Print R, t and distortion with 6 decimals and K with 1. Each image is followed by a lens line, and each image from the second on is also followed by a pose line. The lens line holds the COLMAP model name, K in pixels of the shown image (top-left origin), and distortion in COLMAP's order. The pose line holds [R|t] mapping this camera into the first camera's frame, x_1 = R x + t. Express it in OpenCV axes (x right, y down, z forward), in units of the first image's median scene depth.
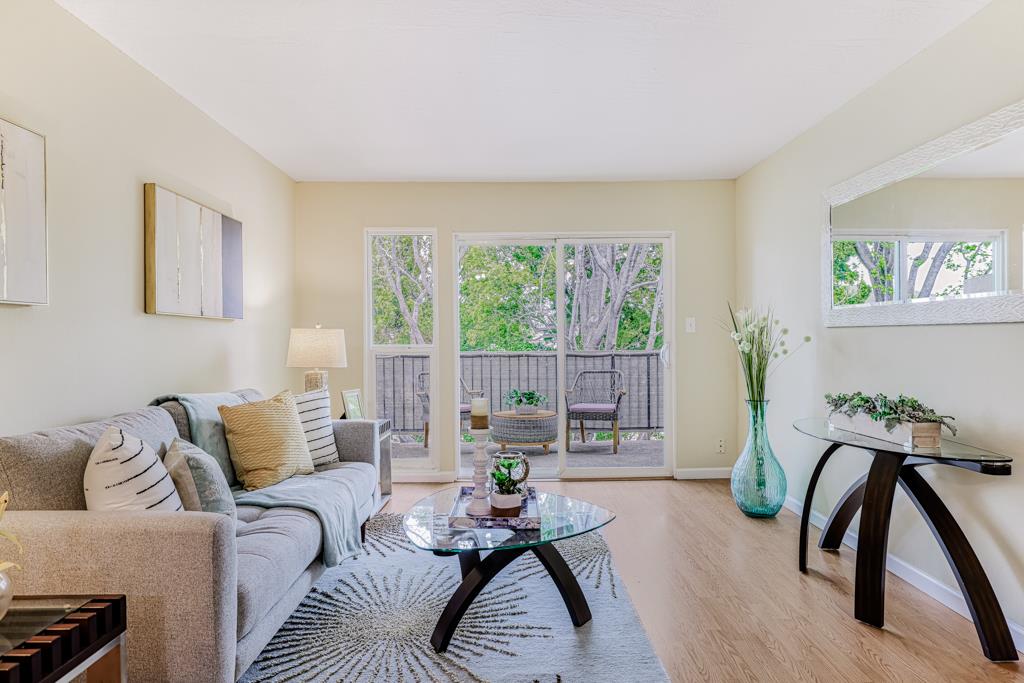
lens RADIAL K [[601.0, 0, 512.9], [0, 601.0, 338.2], [0, 0, 1]] dist [0.003517, -0.000199]
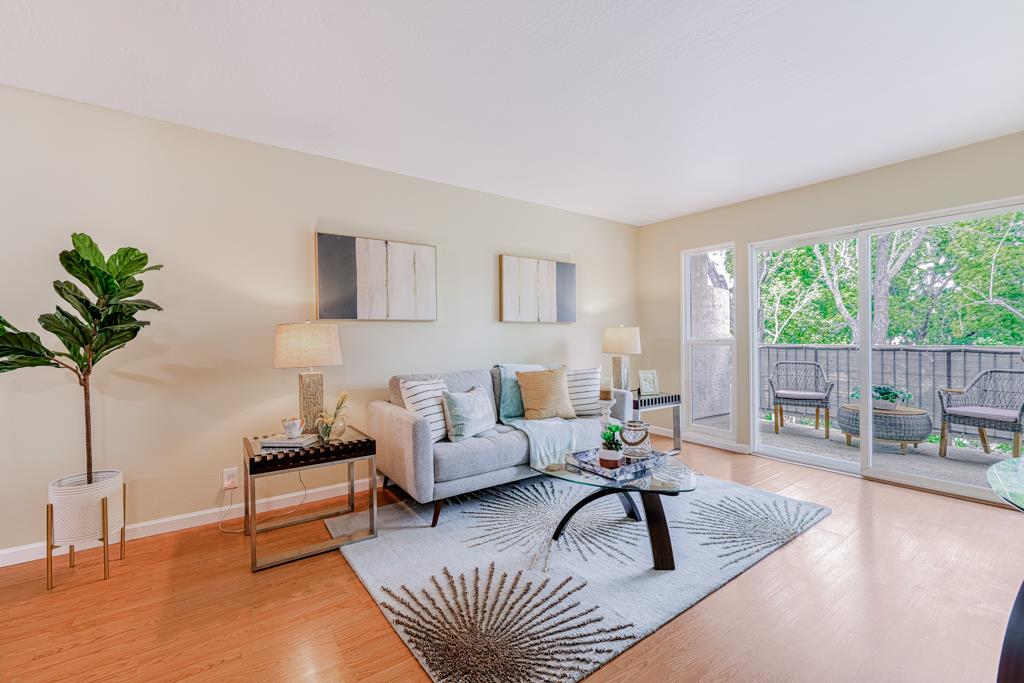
lens RADIAL K [[435.8, 0, 512.0], [0, 435.8, 341.8], [0, 0, 1]] dist [0.002558, -0.000772]
pose [[0.571342, 0.007960, -0.820674, 0.457694], [0.007368, 0.999863, 0.014828, 0.002569], [0.820679, -0.014519, 0.571205, 0.182629]]
